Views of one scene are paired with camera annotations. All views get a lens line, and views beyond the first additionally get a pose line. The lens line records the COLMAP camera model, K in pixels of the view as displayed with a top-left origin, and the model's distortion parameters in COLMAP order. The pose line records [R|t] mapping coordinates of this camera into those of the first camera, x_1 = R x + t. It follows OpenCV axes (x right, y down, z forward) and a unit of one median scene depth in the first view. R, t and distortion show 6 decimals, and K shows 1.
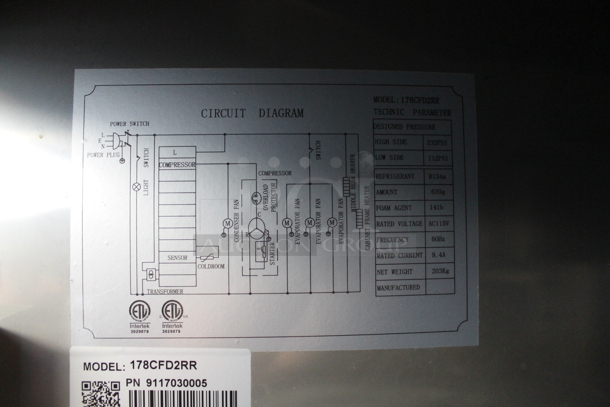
lens RADIAL K [[524.7, 0, 305.0], [0, 524.7, 203.5], [0, 0, 1]] dist [-0.178745, 0.157158]
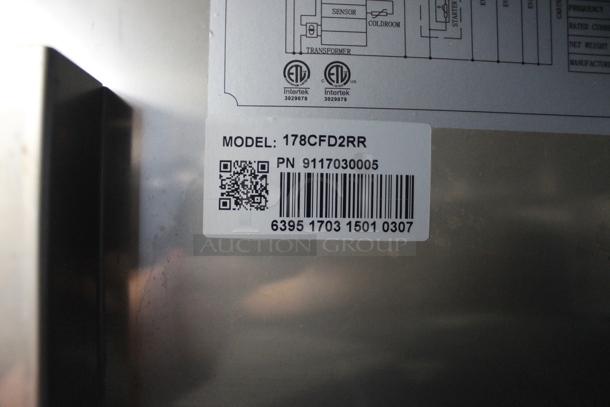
lens RADIAL K [[524.7, 0, 305.0], [0, 524.7, 203.5], [0, 0, 1]] dist [-0.178745, 0.157158]
pose [[0.999285, 0.016059, 0.034214, -0.333770], [-0.017135, 0.999361, 0.031381, 0.387803], [-0.033689, -0.031945, 0.998922, 0.180123]]
